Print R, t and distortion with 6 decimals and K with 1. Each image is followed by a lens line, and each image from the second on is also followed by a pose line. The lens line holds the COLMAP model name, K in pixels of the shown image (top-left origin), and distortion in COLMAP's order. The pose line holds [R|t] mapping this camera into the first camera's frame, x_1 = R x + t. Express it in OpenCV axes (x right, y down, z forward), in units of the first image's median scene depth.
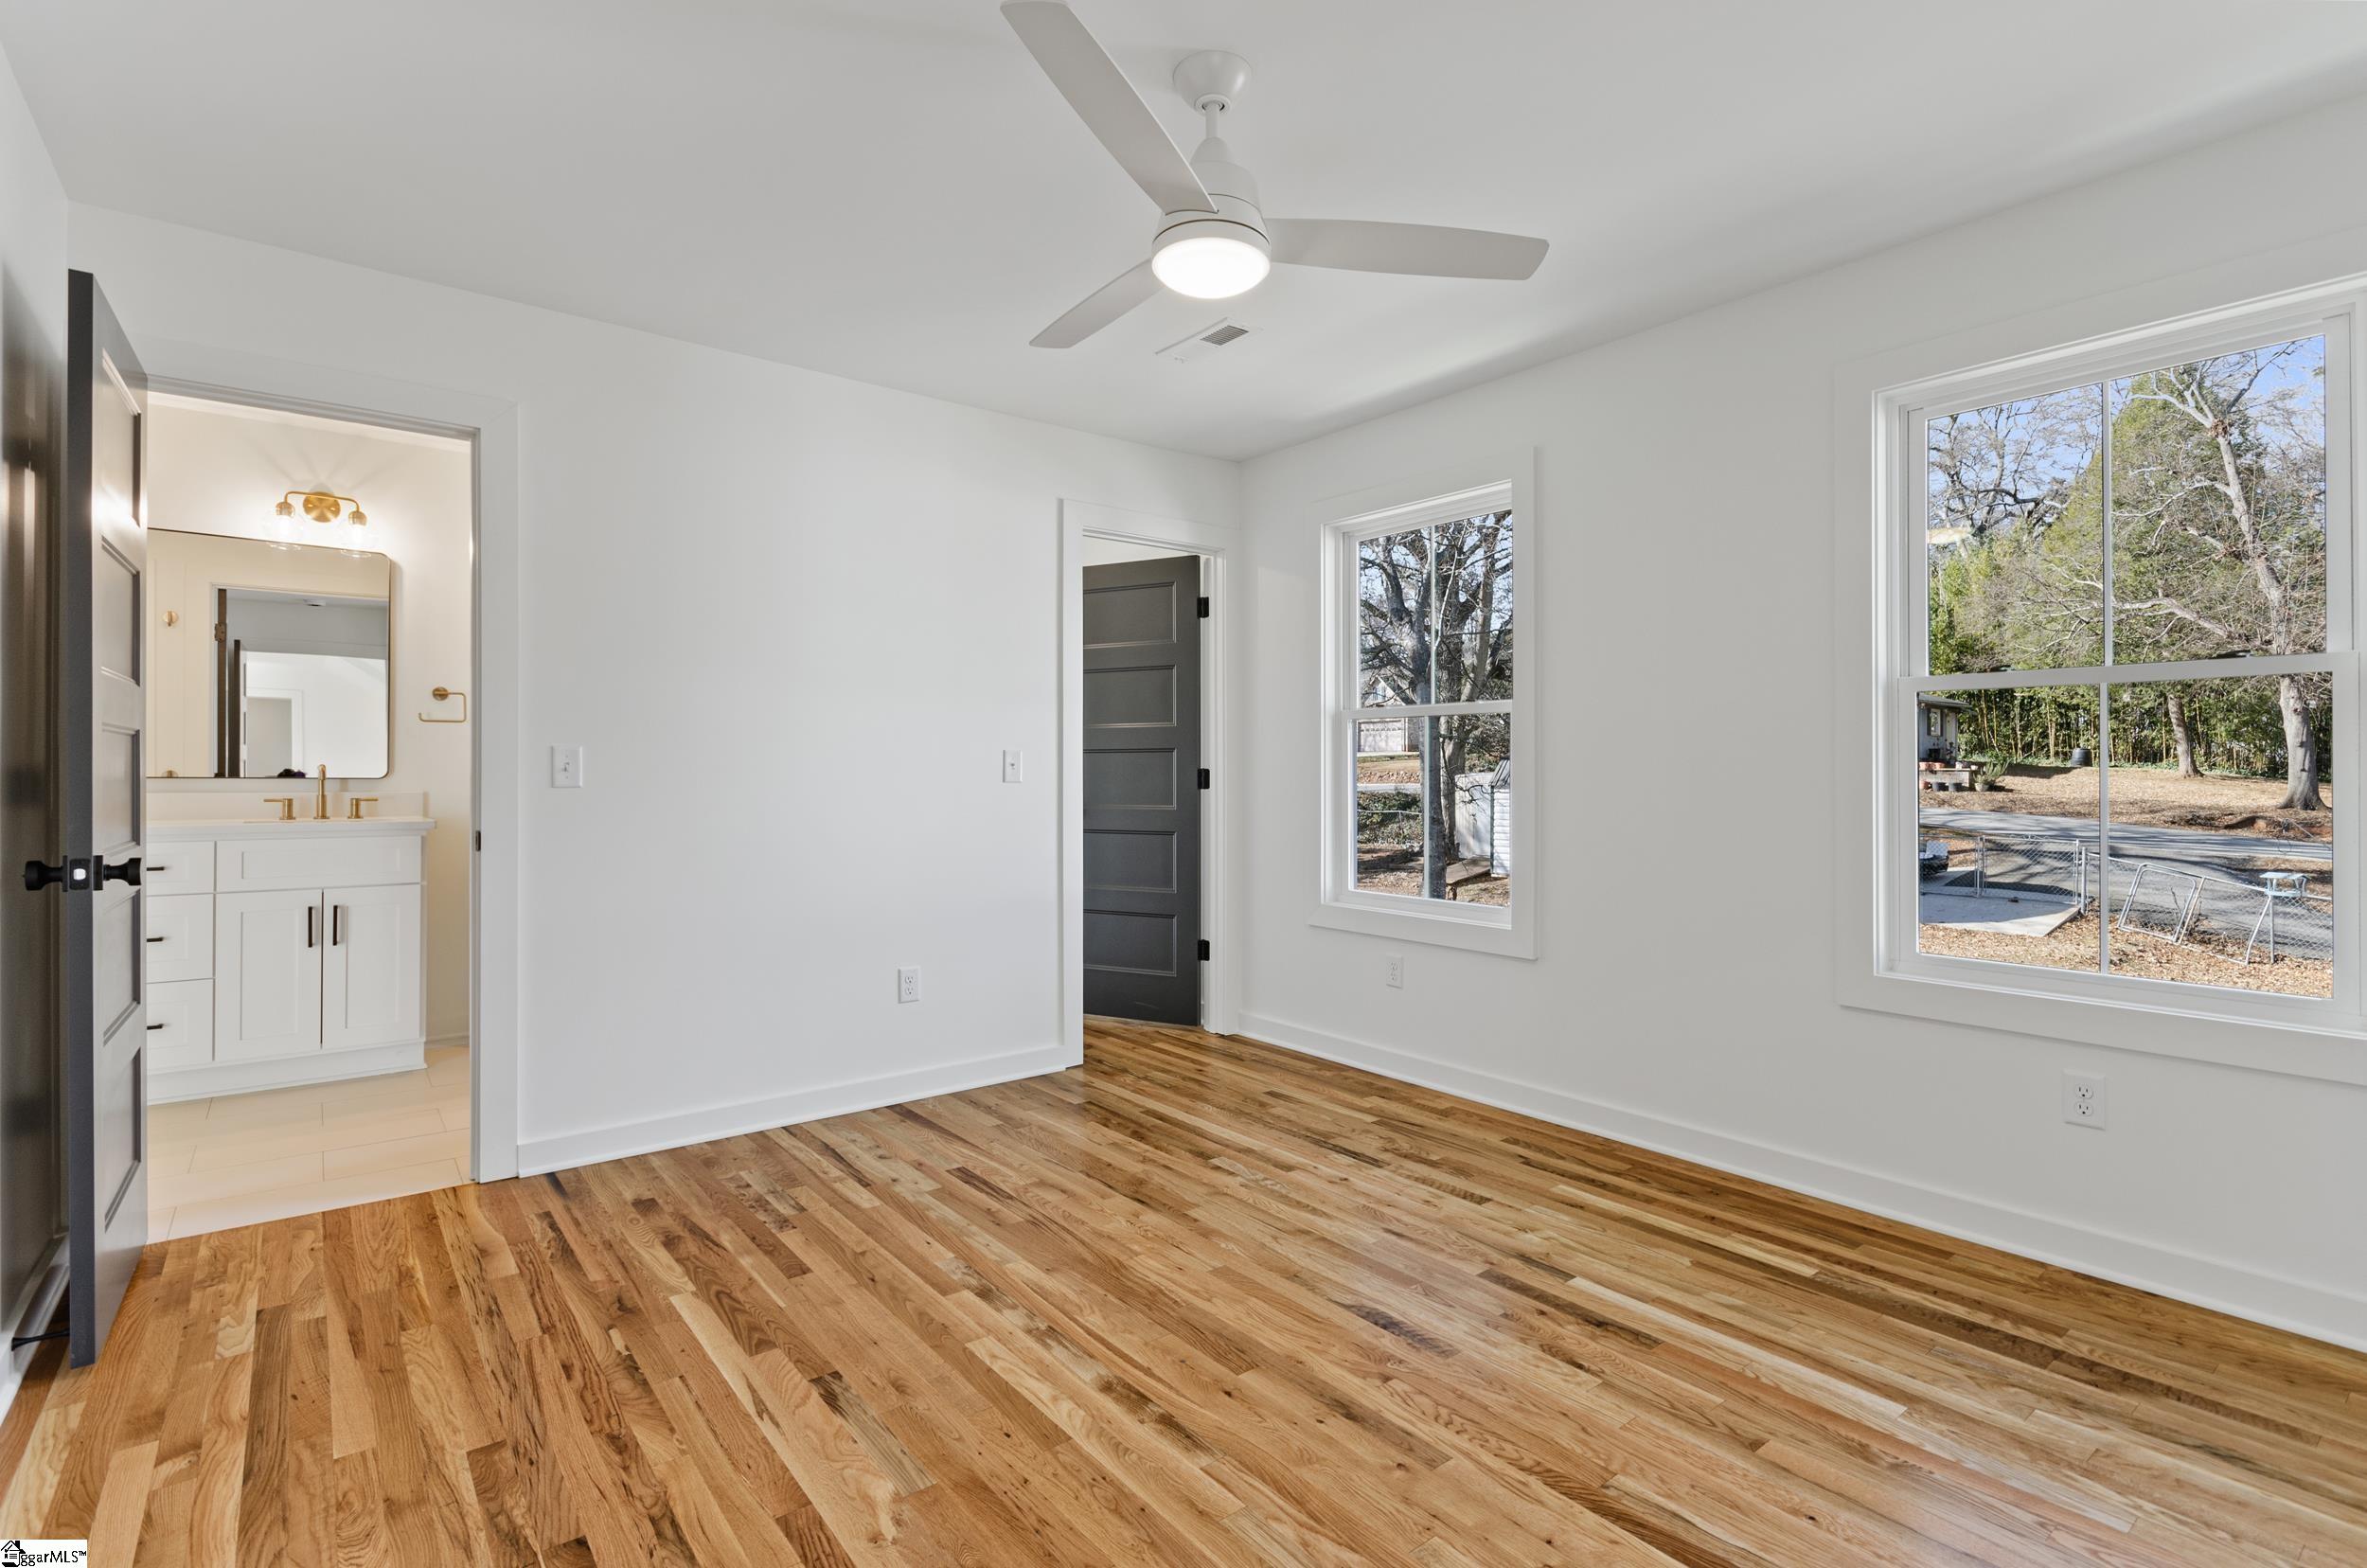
lens RADIAL K [[1102.9, 0, 1183.5], [0, 1102.9, 784.0], [0, 0, 1]] dist [0.002600, 0.000274]
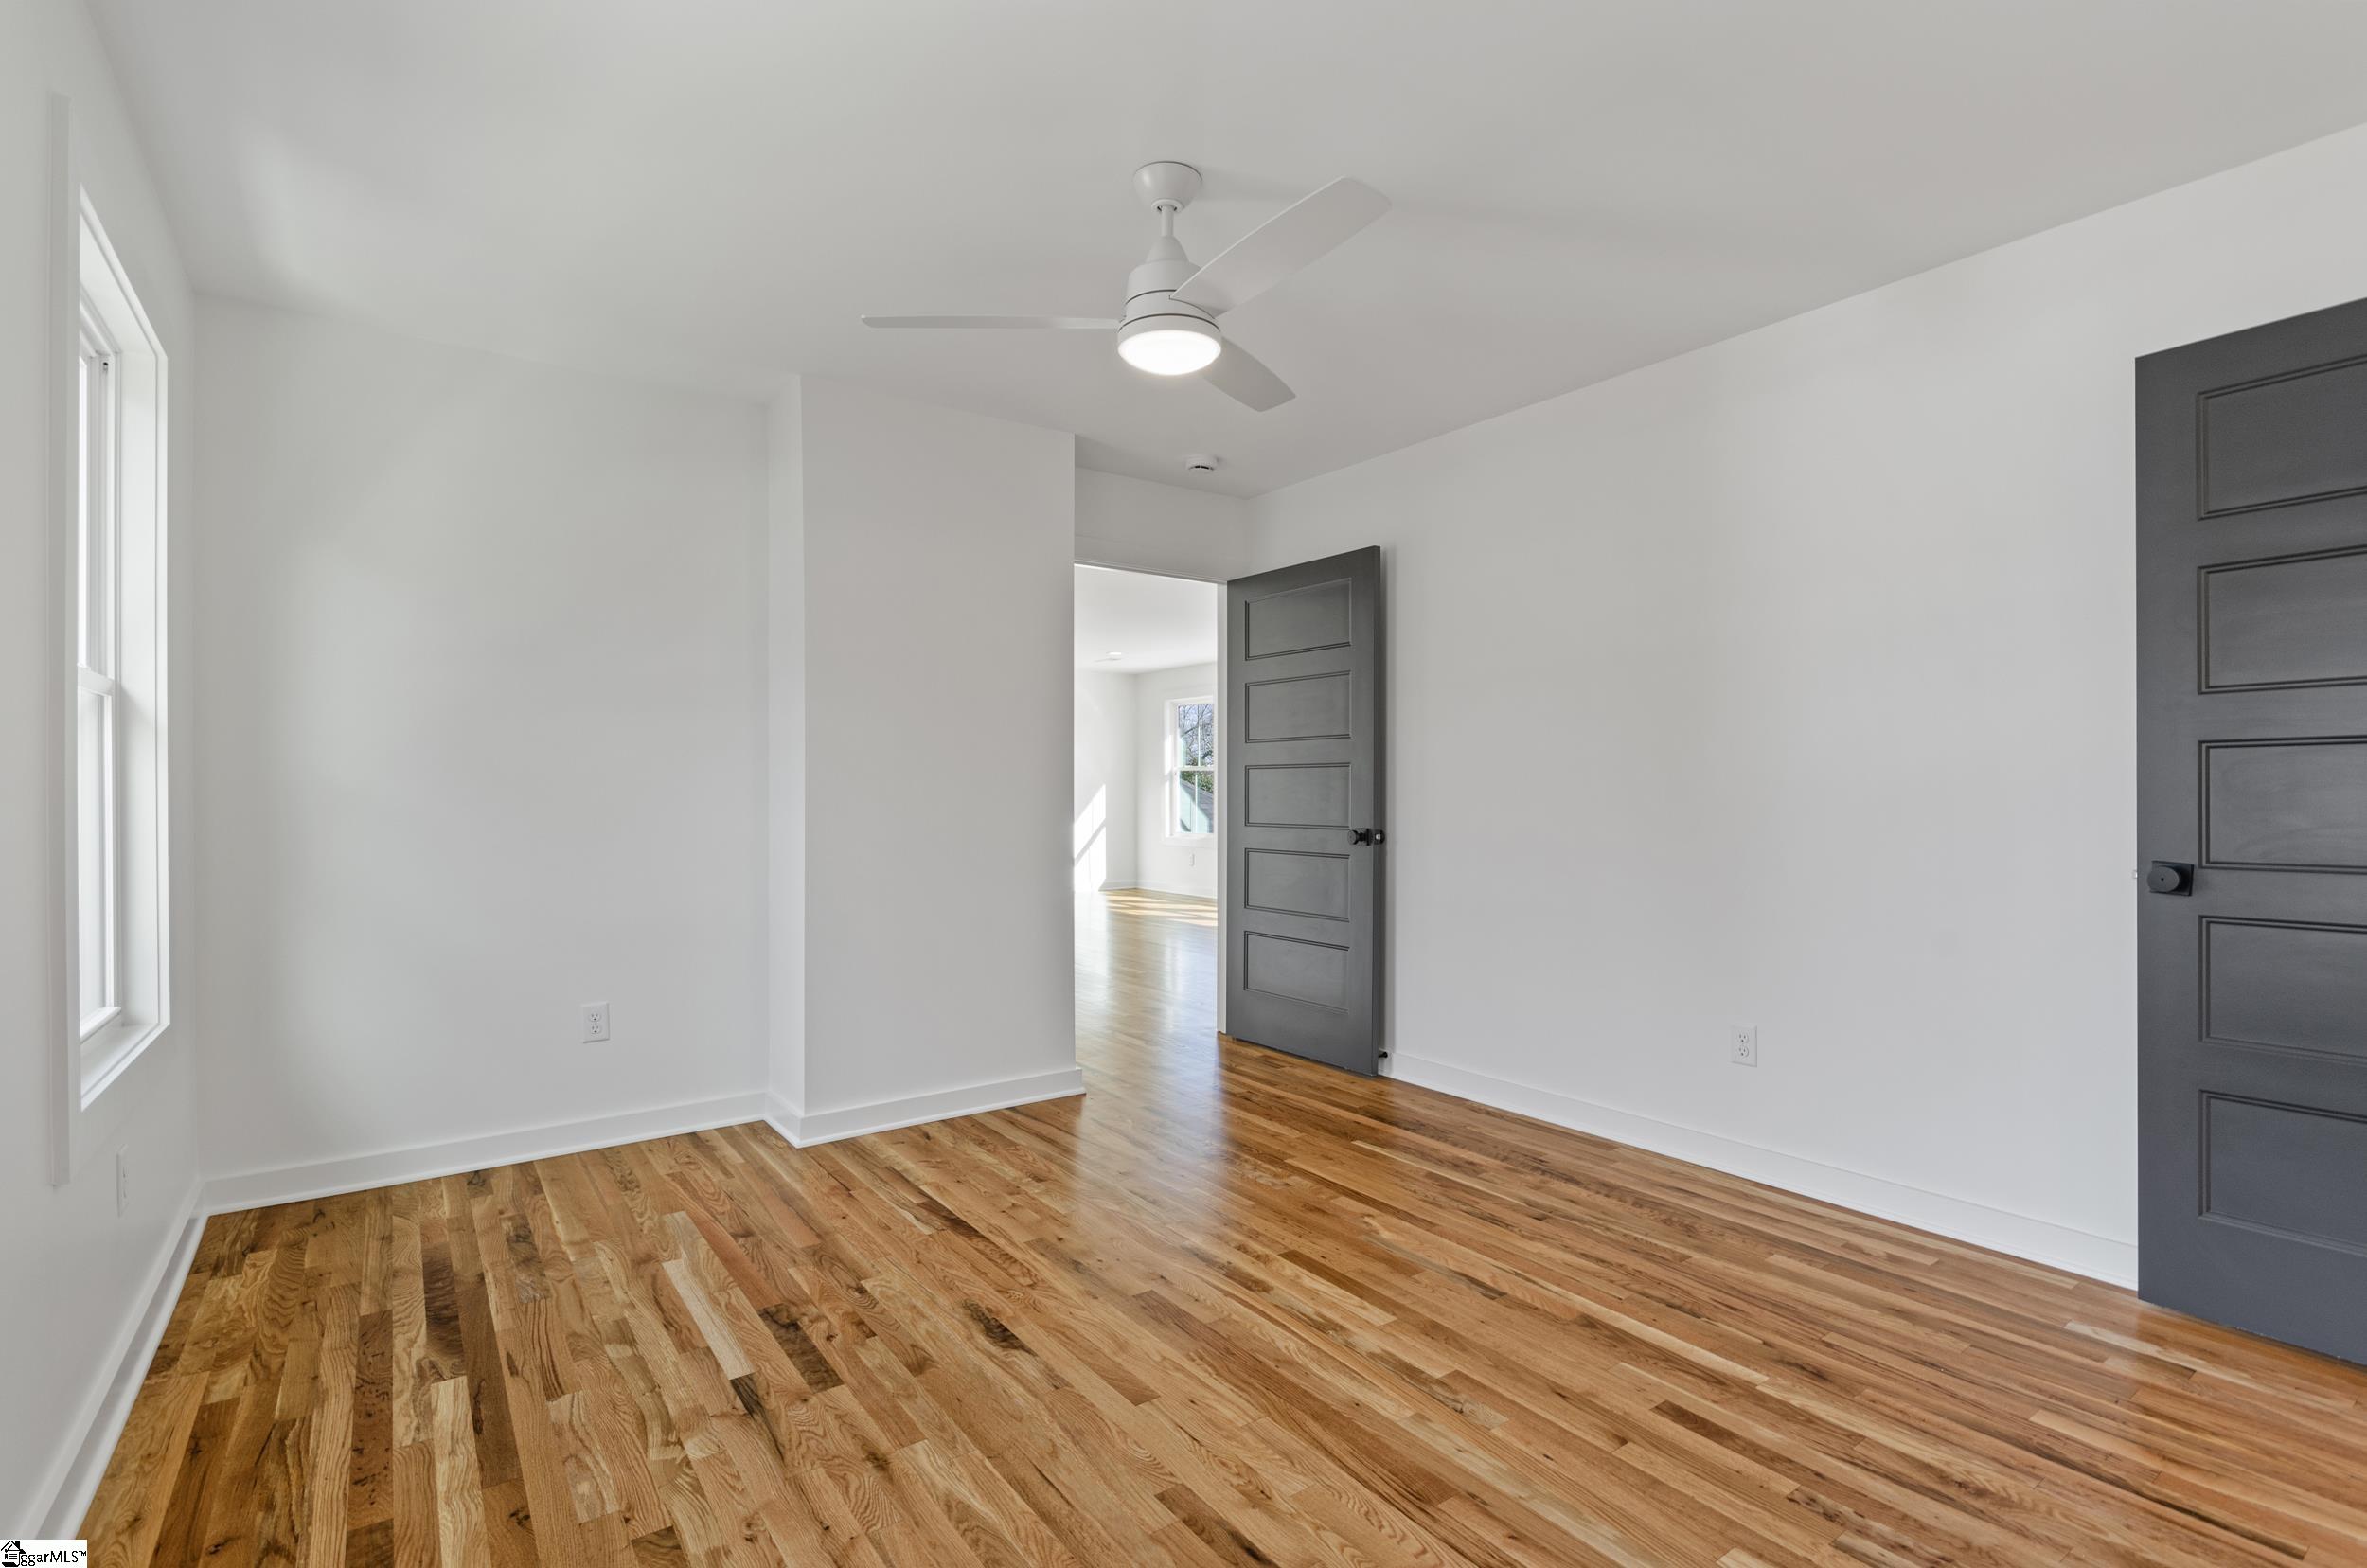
lens RADIAL K [[1102.9, 0, 1183.5], [0, 1102.9, 784.0], [0, 0, 1]] dist [0.002600, 0.000274]
pose [[-0.998868, 0.003183, 0.047469, -0.040411], [0.003044, 0.999991, -0.002999, -0.013142], [-0.047478, -0.002851, -0.998868, 2.013153]]
